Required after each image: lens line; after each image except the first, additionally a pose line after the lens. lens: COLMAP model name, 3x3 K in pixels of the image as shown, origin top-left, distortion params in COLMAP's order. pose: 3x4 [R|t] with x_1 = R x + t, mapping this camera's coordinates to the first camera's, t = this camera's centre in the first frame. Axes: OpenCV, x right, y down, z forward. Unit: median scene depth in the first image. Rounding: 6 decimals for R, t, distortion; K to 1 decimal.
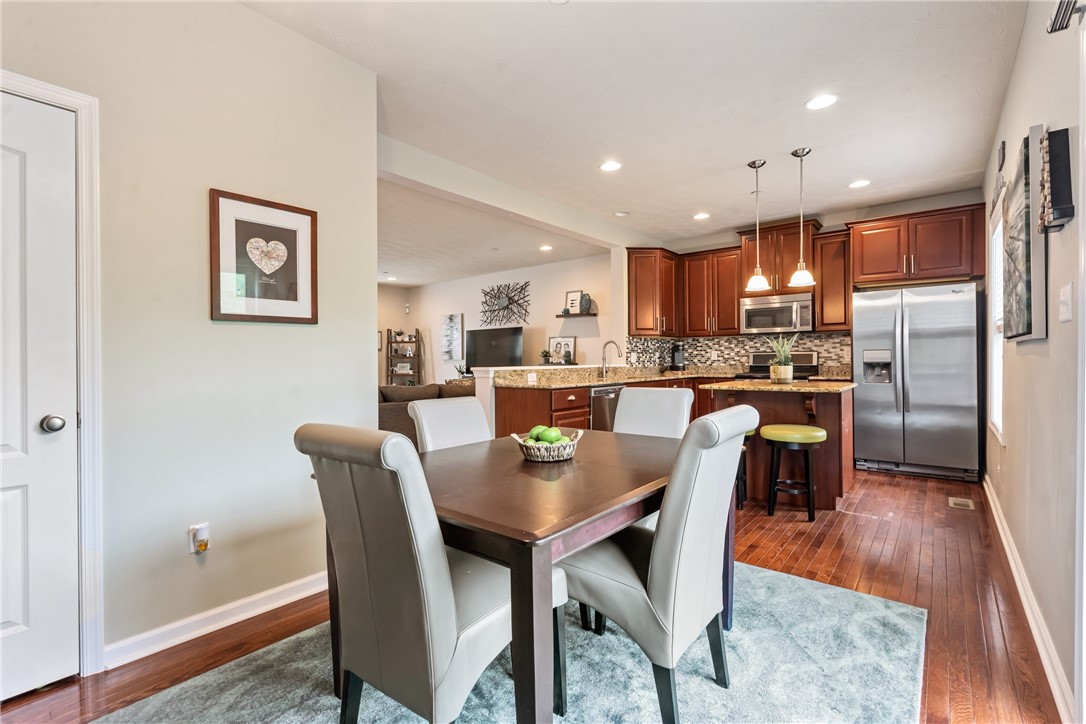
lens RADIAL K [[492.0, 0, 540.8], [0, 492.0, 360.7], [0, 0, 1]] dist [-0.001559, 0.001603]
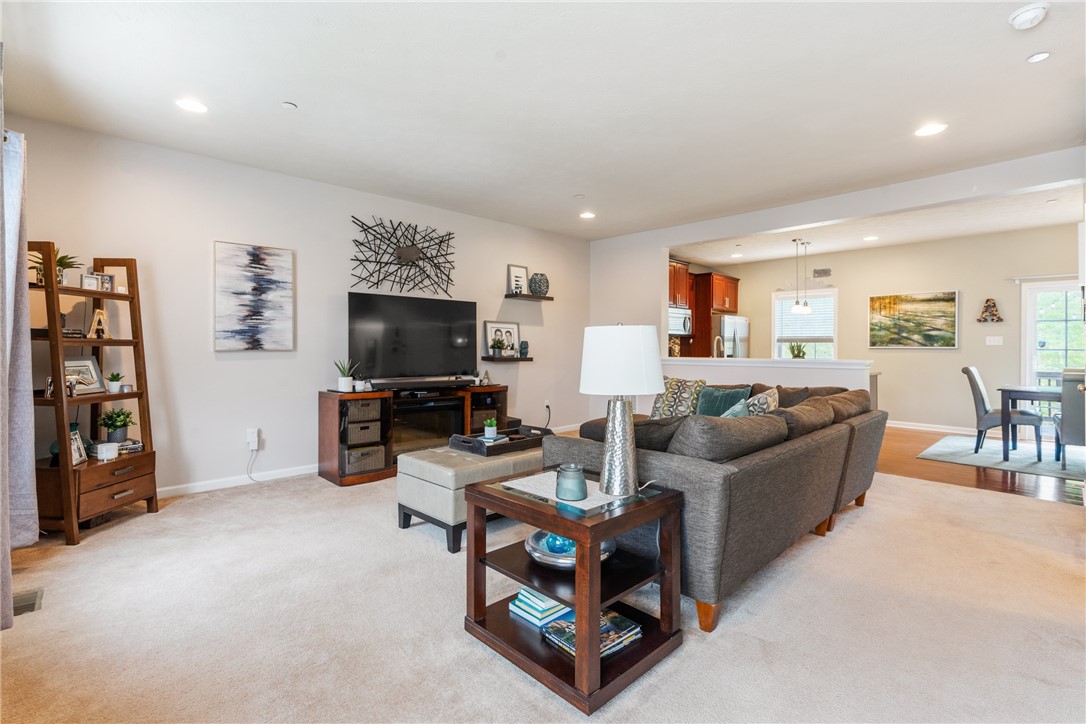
lens RADIAL K [[492.0, 0, 548.4], [0, 492.0, 341.8], [0, 0, 1]] dist [-0.001559, 0.001603]
pose [[0.131107, 0.024658, 0.991062, -0.922815], [-0.002840, 0.999696, -0.024497, 0.000520], [-0.991364, 0.000397, 0.131137, 1.105282]]
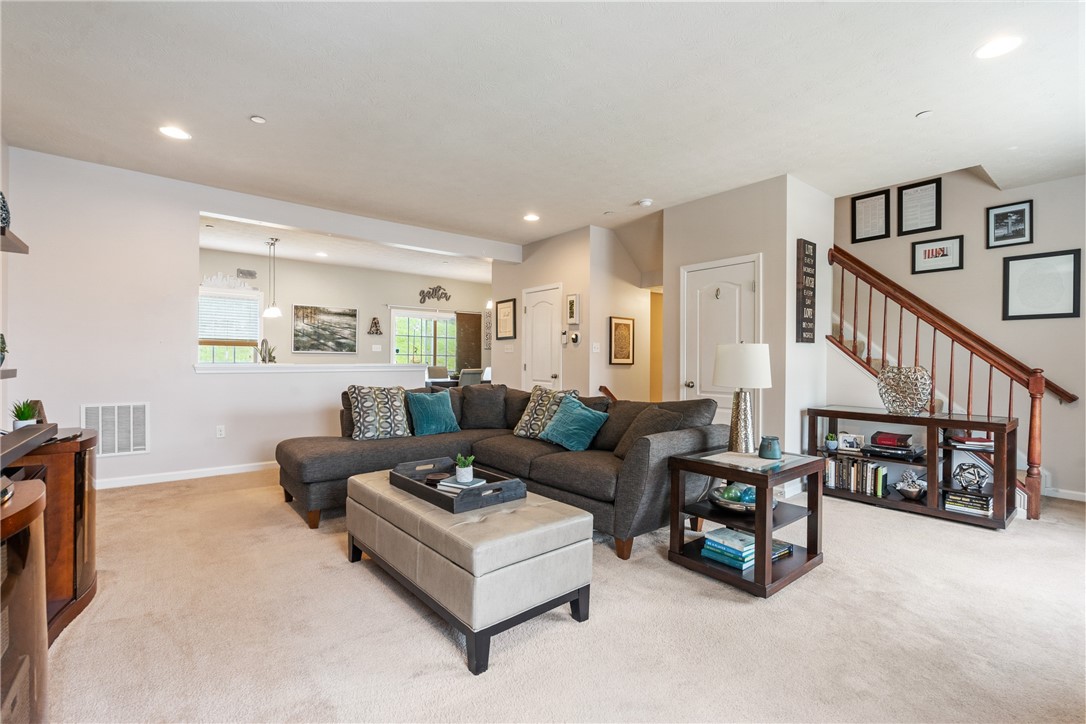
lens RADIAL K [[492.0, 0, 540.6], [0, 492.0, 371.7], [0, 0, 1]] dist [-0.001559, 0.001603]
pose [[-0.978786, -0.005987, 0.204796, -0.520342], [0.000083, 0.999561, 0.029622, -0.003275], [-0.204884, 0.029011, -0.978356, 1.655113]]
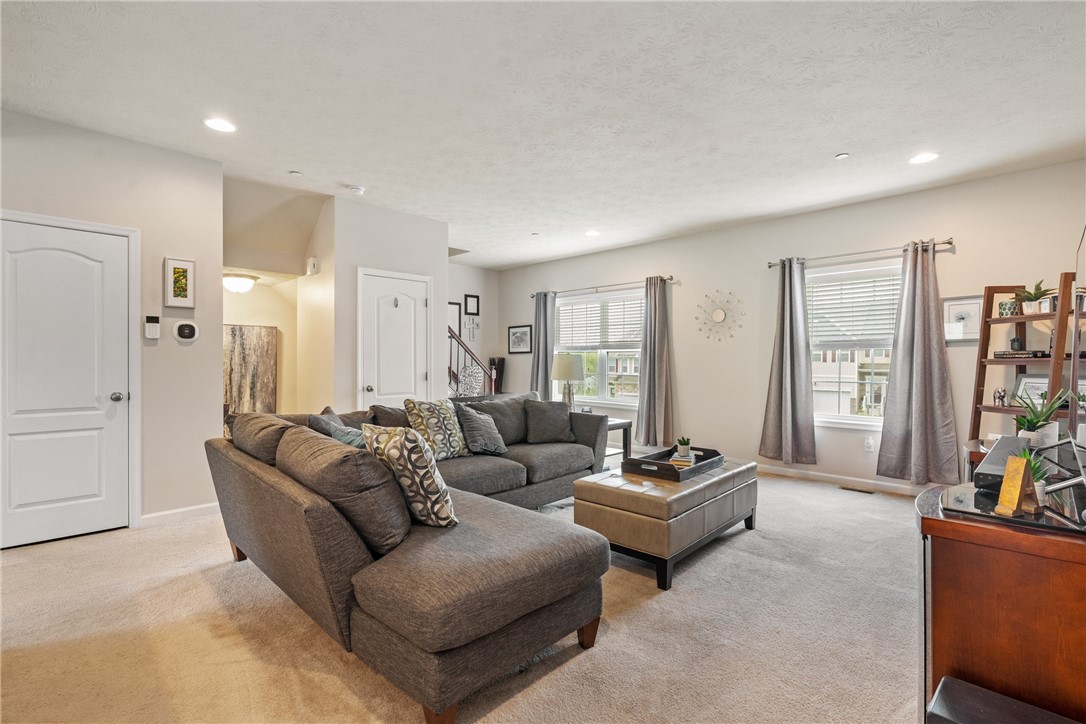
lens RADIAL K [[492.0, 0, 537.6], [0, 492.0, 362.7], [0, 0, 1]] dist [-0.001559, 0.001603]
pose [[-0.098804, 0.011561, -0.995040, 0.186505], [-0.005818, 0.999909, 0.012196, -0.011650], [0.995090, 0.006994, -0.098727, 1.161331]]
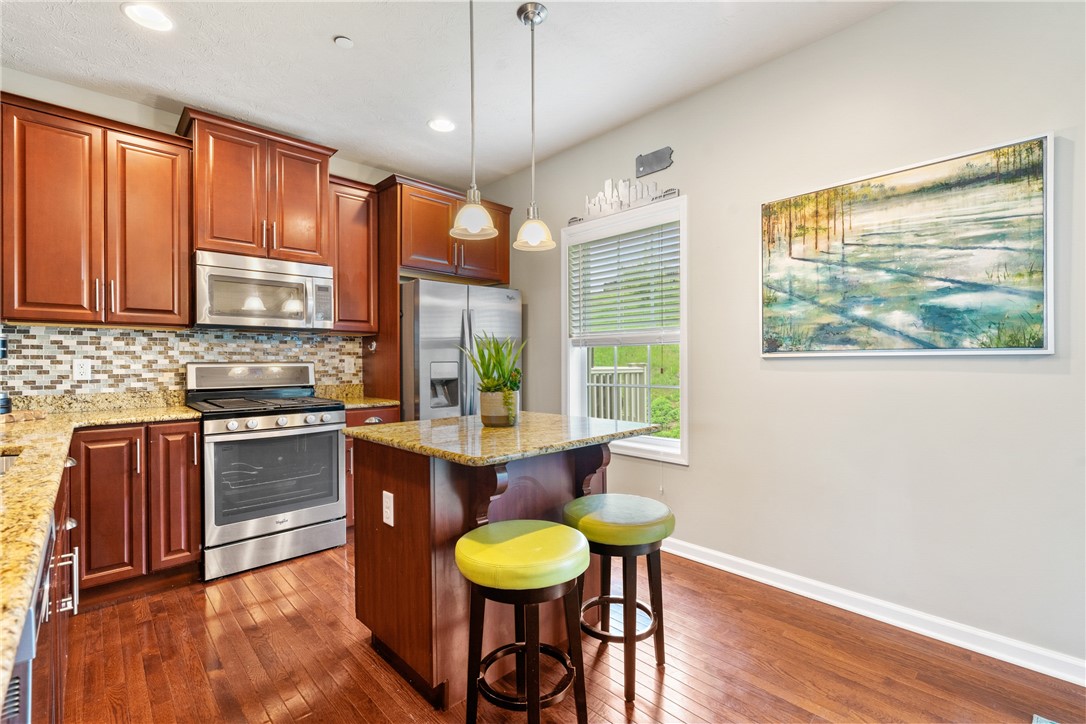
lens RADIAL K [[492.0, 0, 538.0], [0, 492.0, 357.5], [0, 0, 1]] dist [-0.001559, 0.001603]
pose [[0.141264, 0.019310, 0.989784, -0.016087], [0.009512, 0.999737, -0.020862, -0.009173], [-0.989926, 0.012362, 0.141043, 0.588074]]
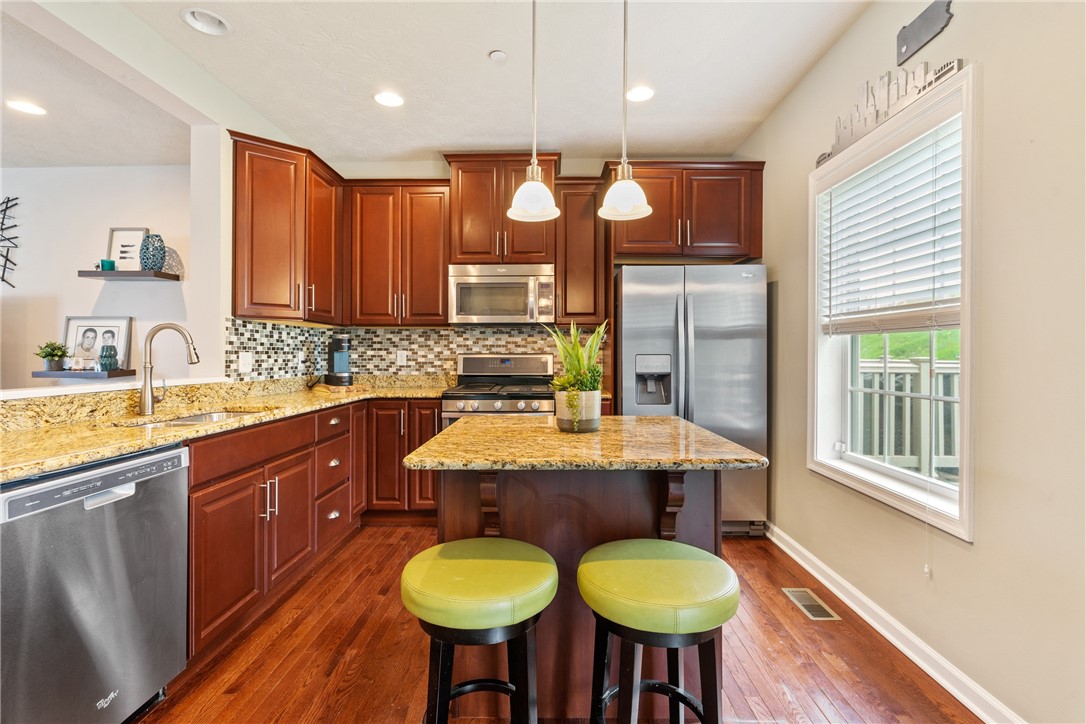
lens RADIAL K [[492.0, 0, 540.3], [0, 492.0, 351.4], [0, 0, 1]] dist [-0.001559, 0.001603]
pose [[0.790848, 0.013023, 0.611874, 0.122891], [-0.006003, 0.999891, -0.013522, -0.012616], [-0.611983, 0.007021, 0.790839, 0.440684]]
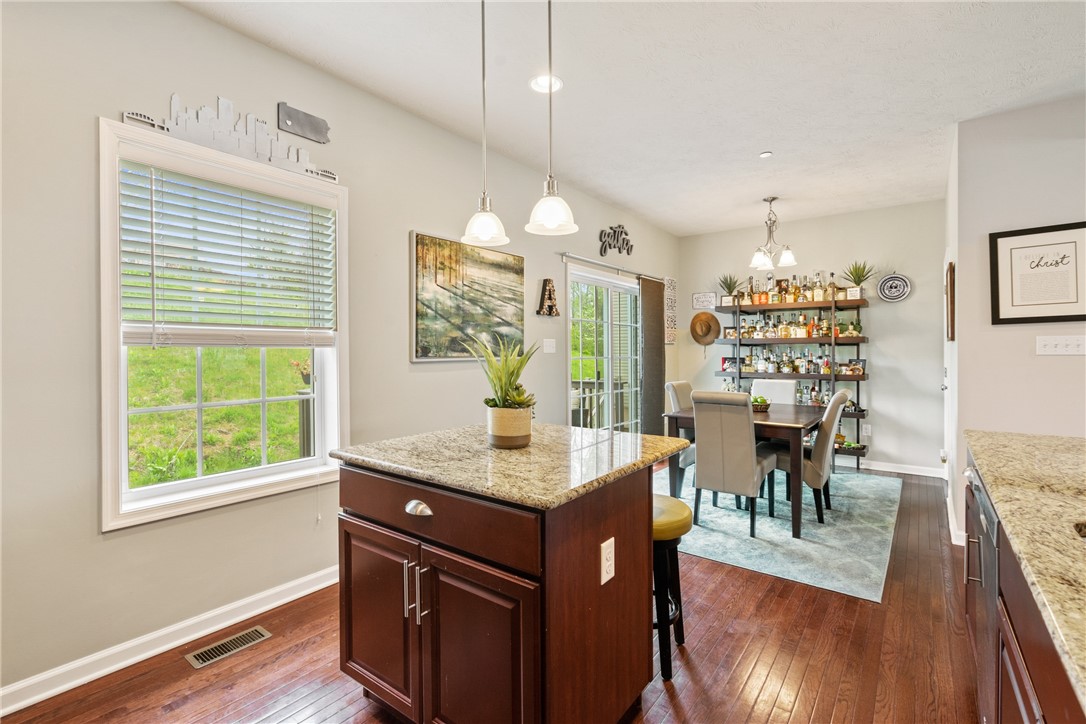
lens RADIAL K [[492.0, 0, 543.5], [0, 492.0, 353.4], [0, 0, 1]] dist [-0.001559, 0.001603]
pose [[-0.999256, 0.015548, -0.035304, 0.319617], [0.015155, 0.999820, 0.011380, -0.028560], [0.035475, 0.010837, -0.999312, 0.966863]]
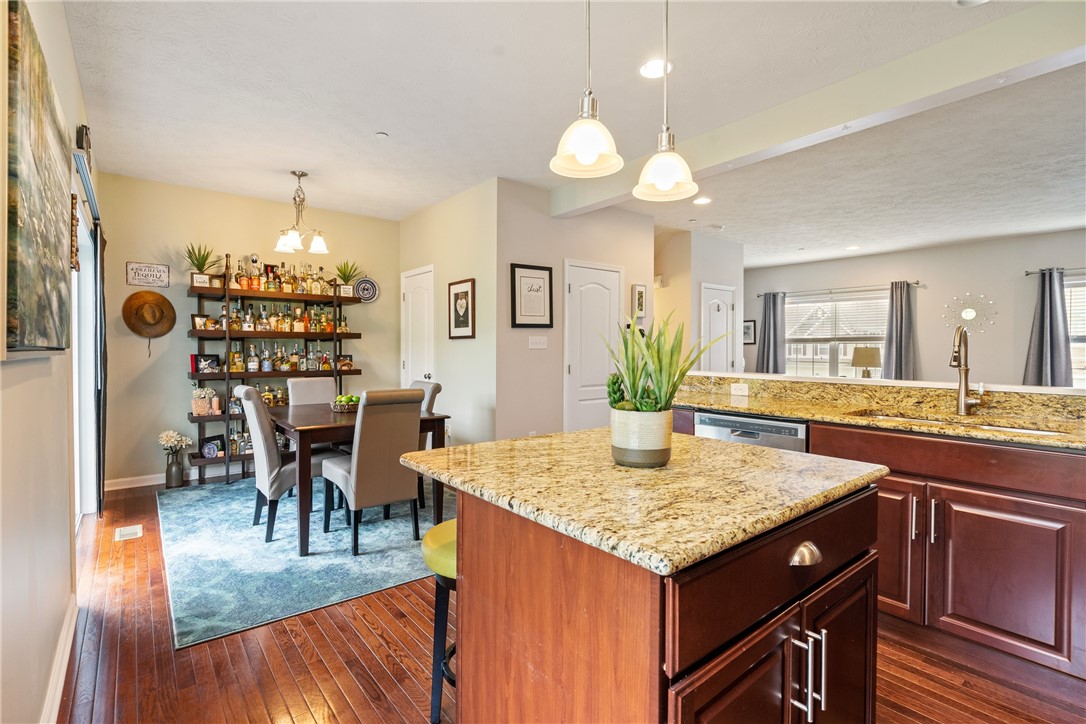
lens RADIAL K [[492.0, 0, 535.6], [0, 492.0, 362.3], [0, 0, 1]] dist [-0.001559, 0.001603]
pose [[-0.207578, 0.037951, -0.977482, 0.546259], [-0.003718, 0.999209, 0.039585, -0.023000], [0.978211, 0.011852, -0.207273, 0.660967]]
